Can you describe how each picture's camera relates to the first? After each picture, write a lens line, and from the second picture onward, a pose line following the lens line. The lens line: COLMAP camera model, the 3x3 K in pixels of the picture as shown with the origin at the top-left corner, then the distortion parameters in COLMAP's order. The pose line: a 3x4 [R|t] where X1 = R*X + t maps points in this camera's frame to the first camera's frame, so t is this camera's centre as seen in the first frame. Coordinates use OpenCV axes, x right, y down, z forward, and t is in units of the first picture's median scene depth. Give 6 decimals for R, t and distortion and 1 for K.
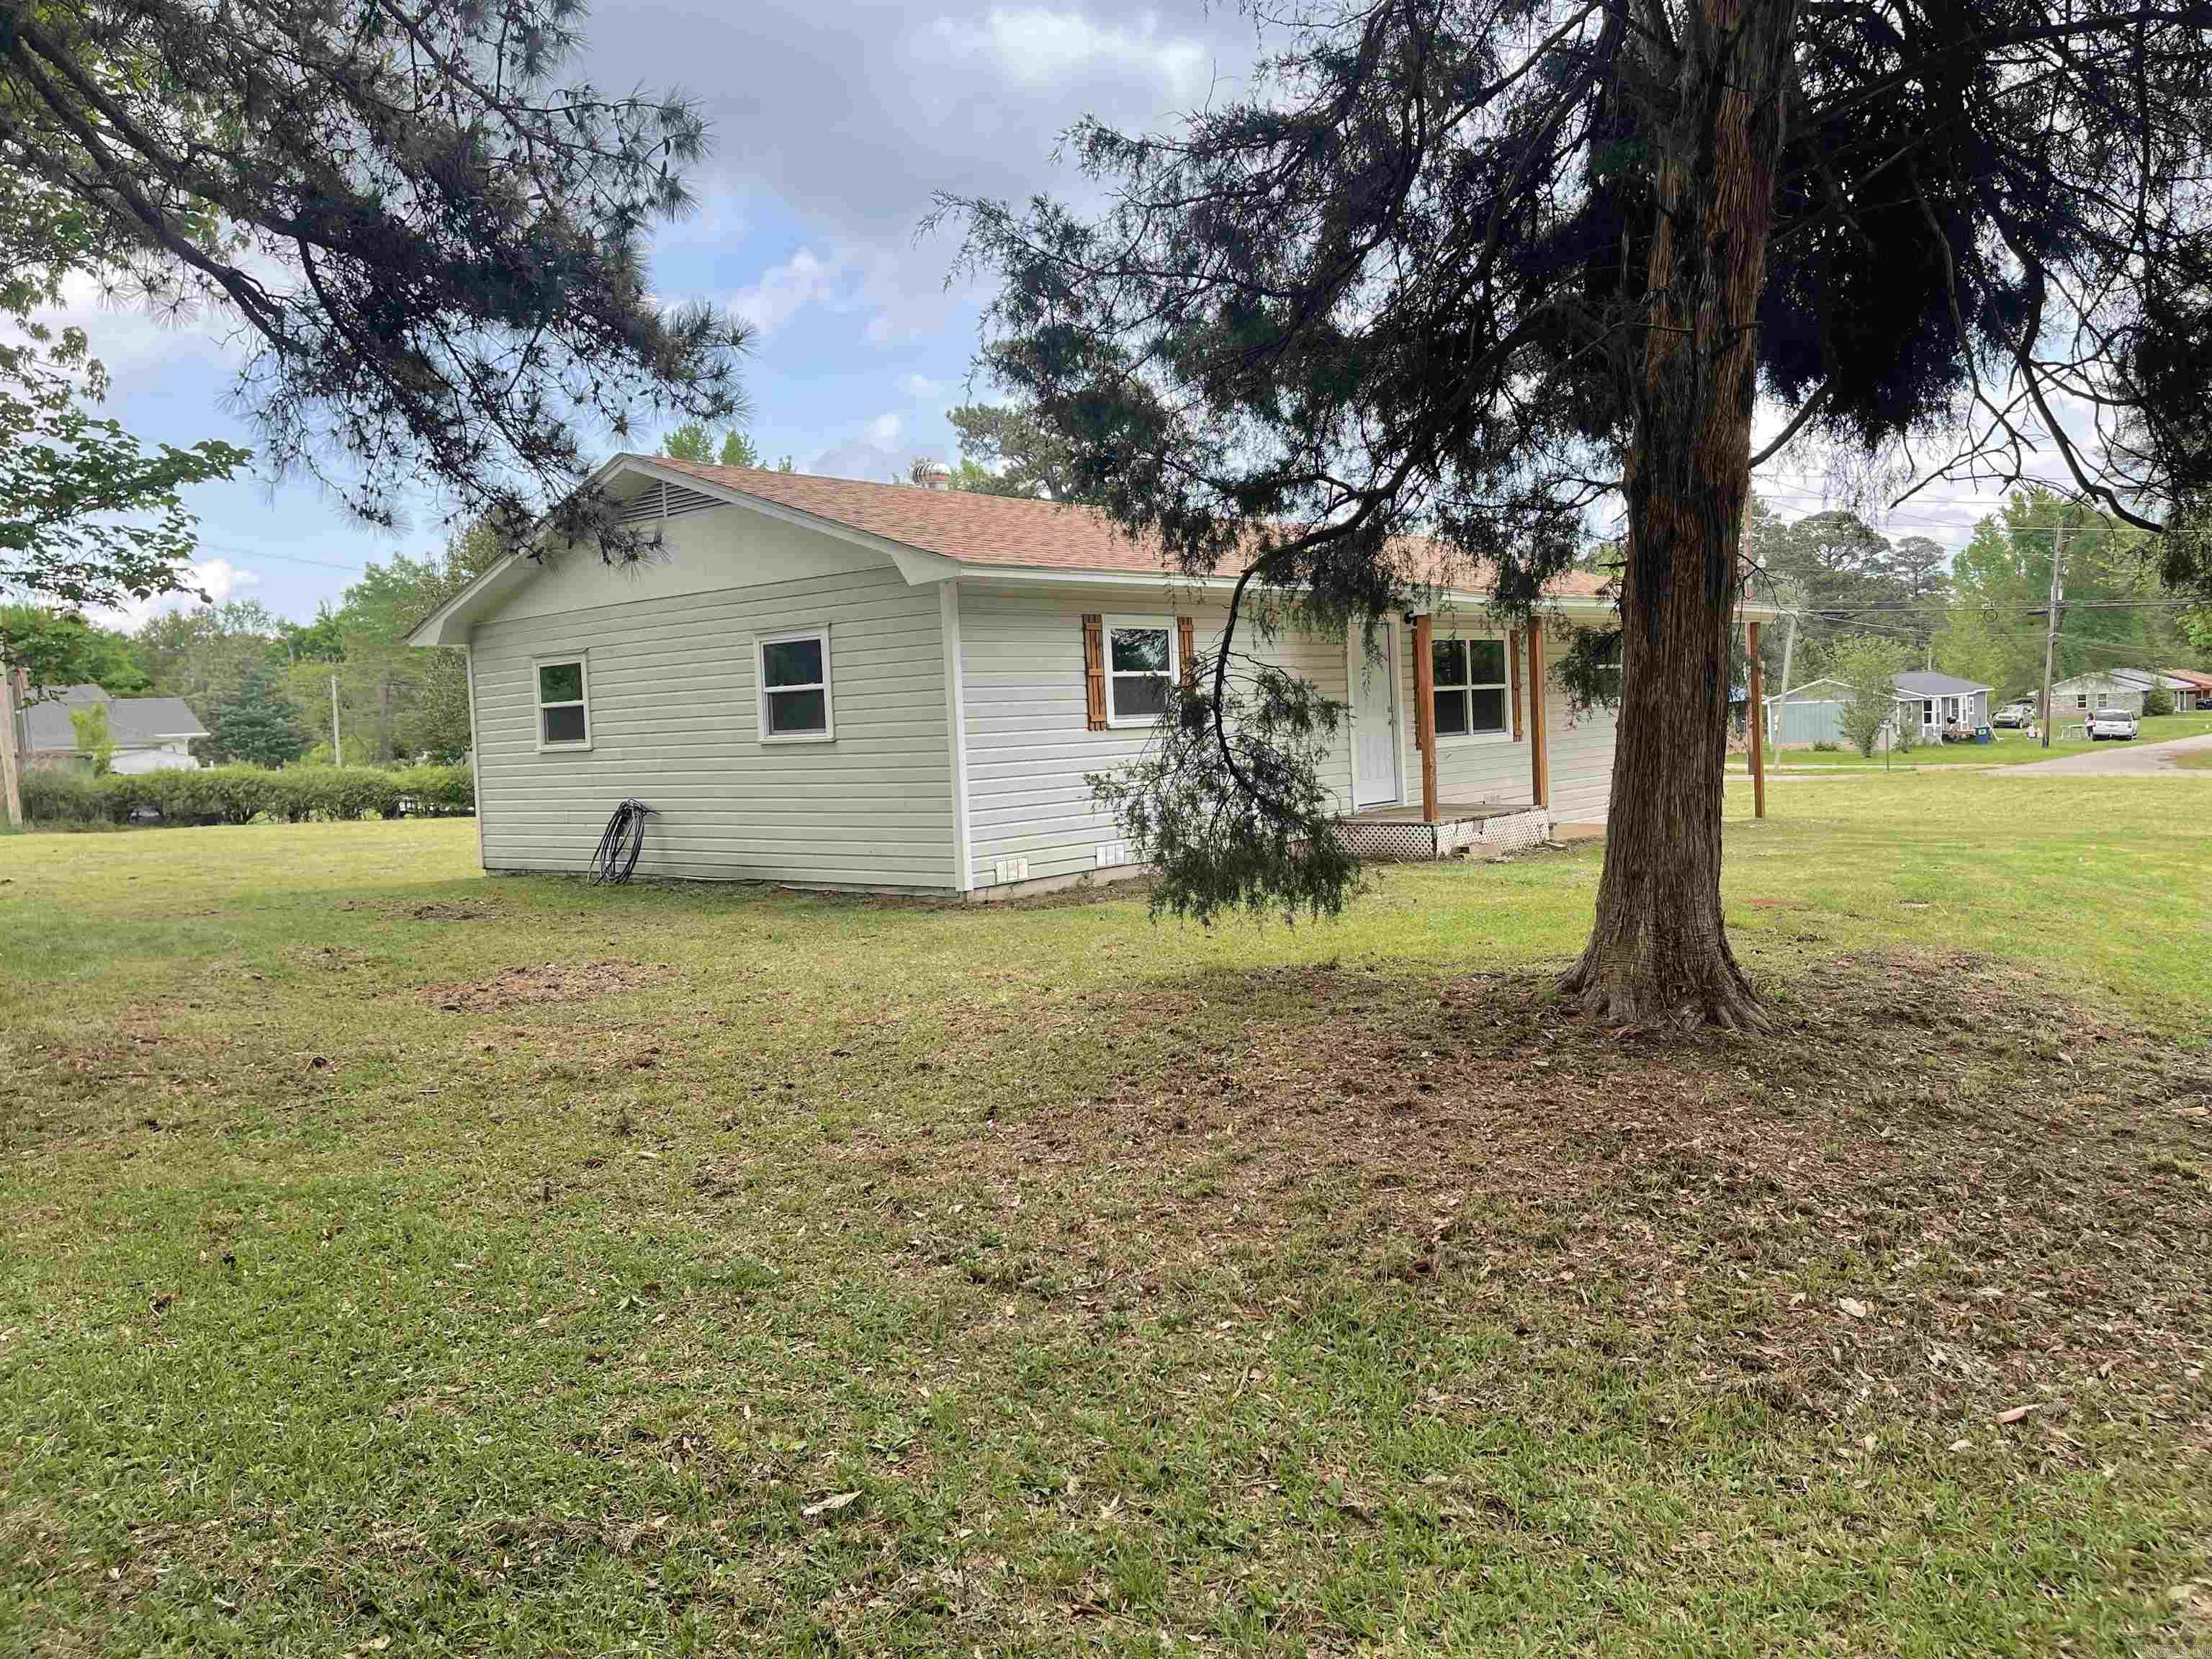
lens RADIAL K [[1678.8, 0, 1113.0], [0, 1678.8, 822.2], [0, 0, 1]] dist [0.073650, -0.074683]
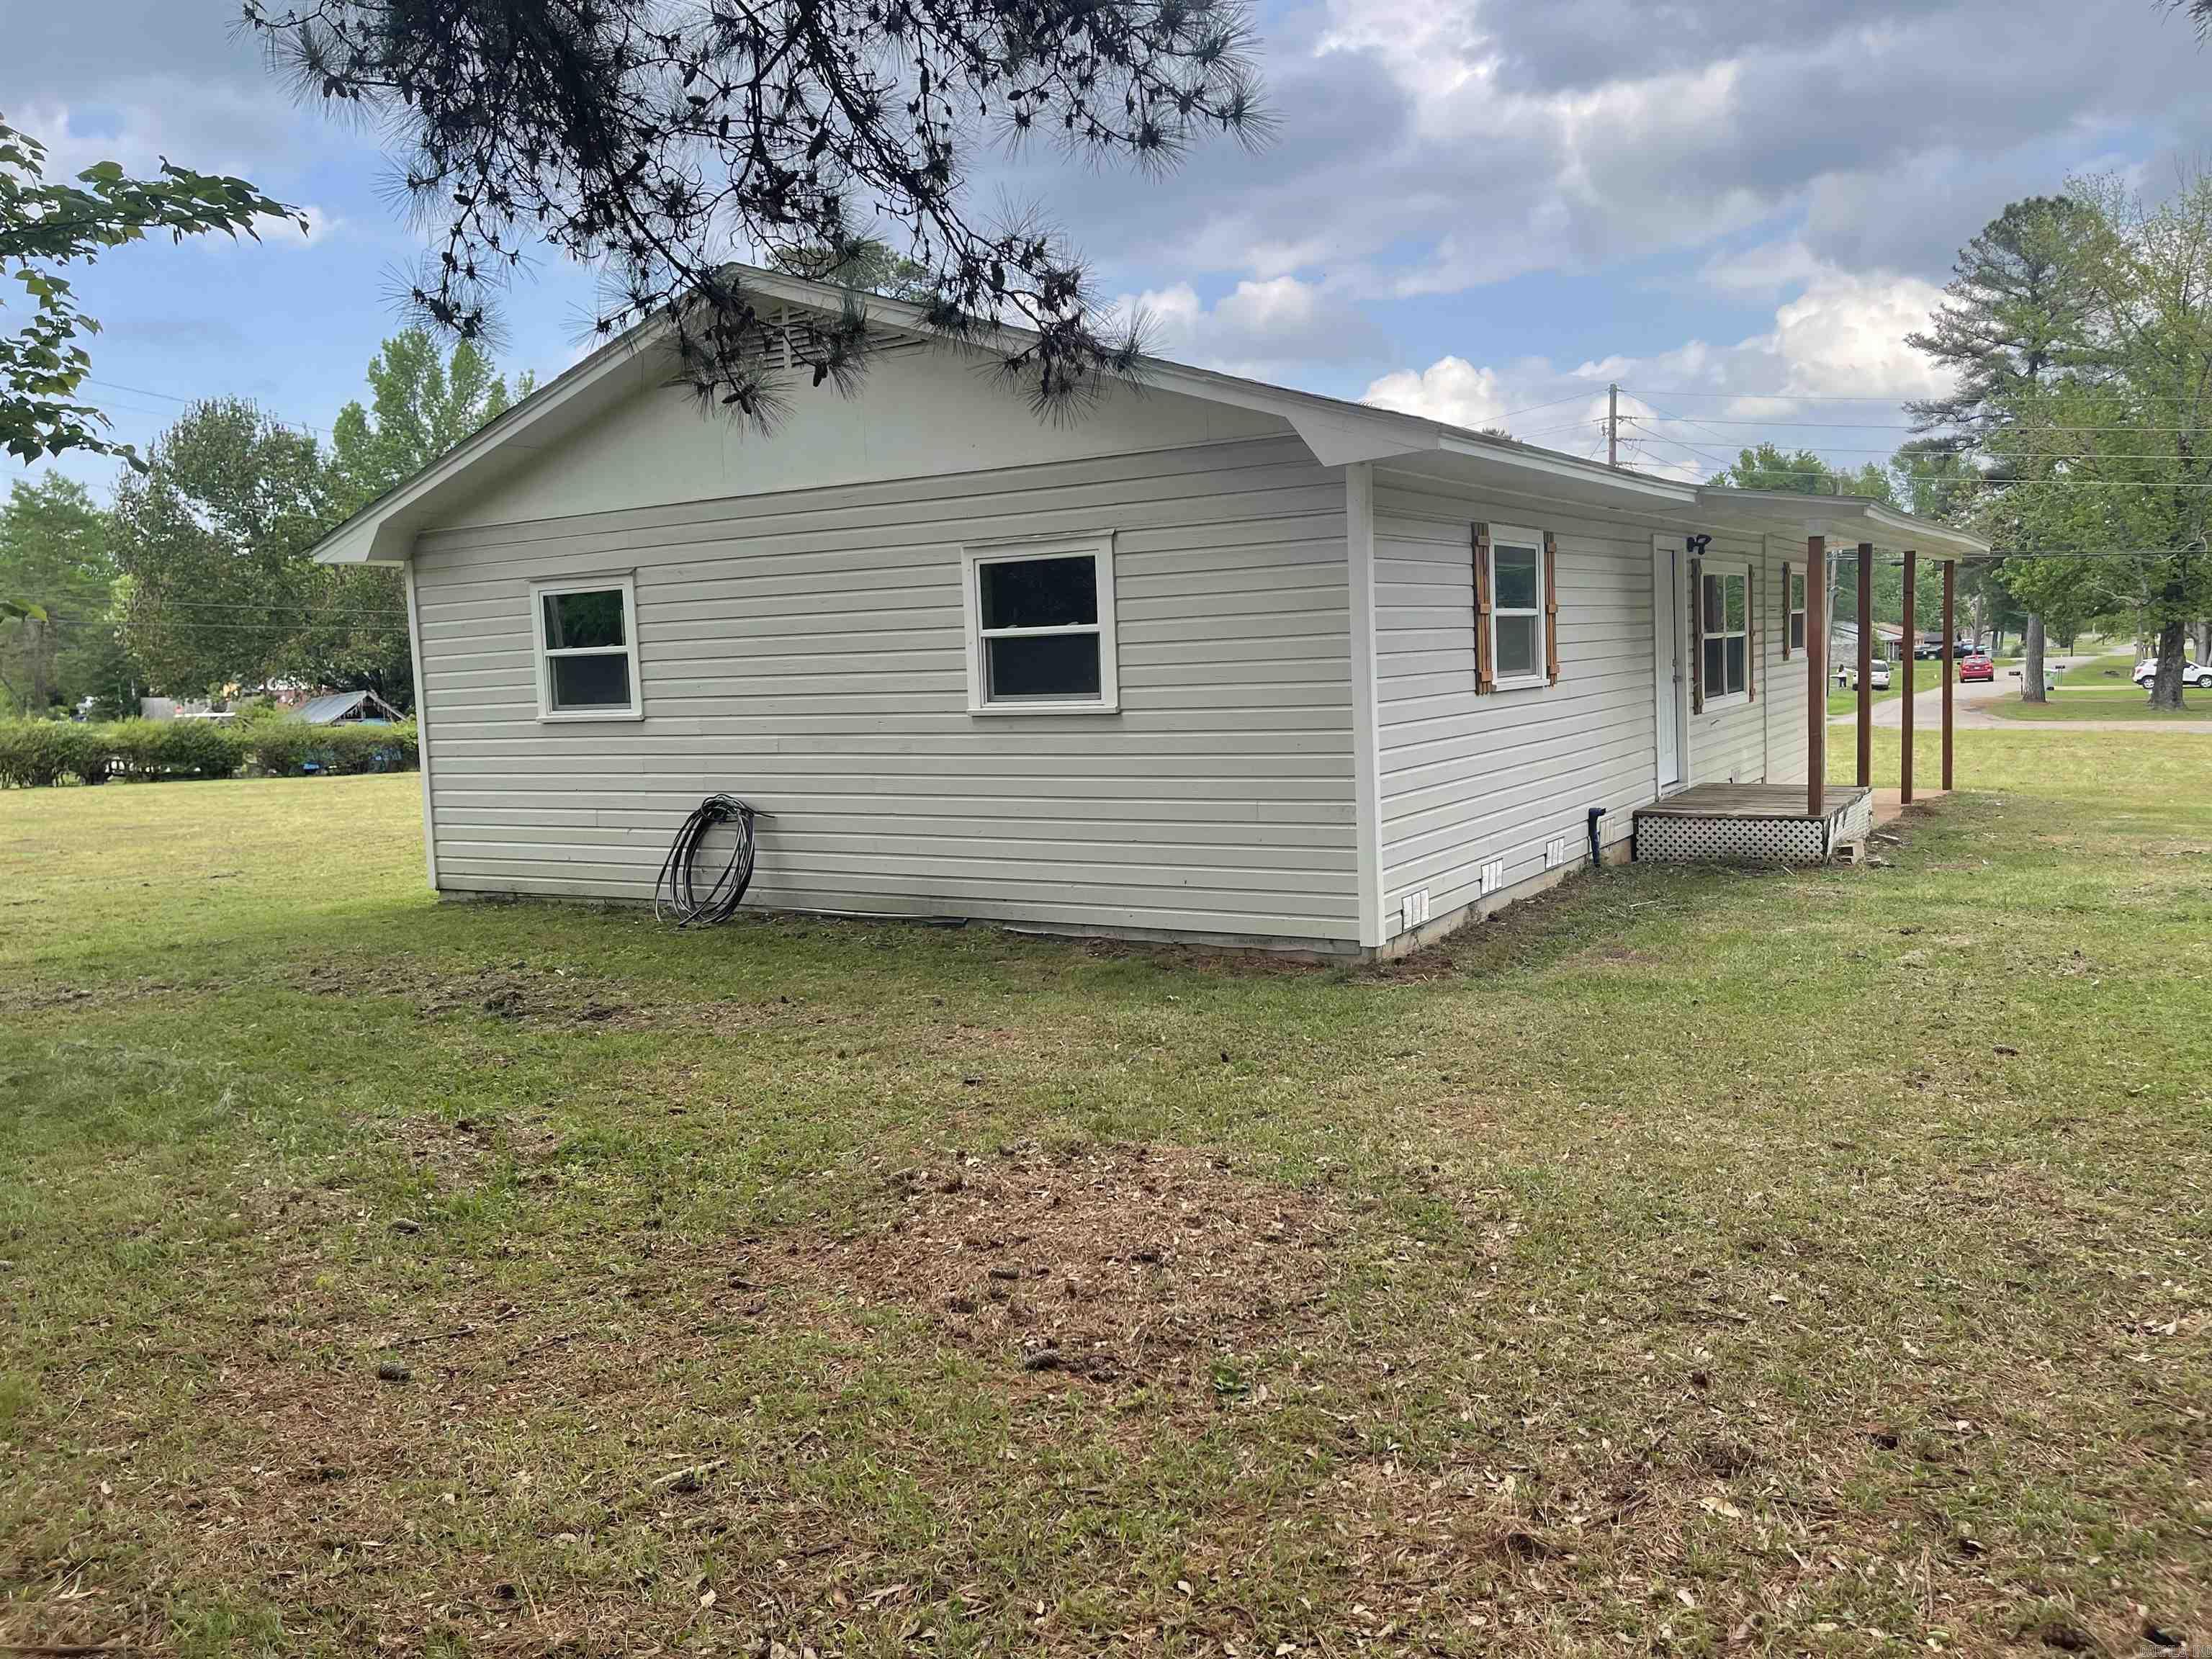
lens RADIAL K [[1678.8, 0, 1121.4], [0, 1678.8, 833.1], [0, 0, 1]] dist [0.073650, -0.074683]
pose [[0.985710, -0.012828, 0.167964, -0.231868], [0.006330, 0.999213, 0.039166, -0.022612], [-0.168334, -0.037543, 0.985015, 0.298646]]
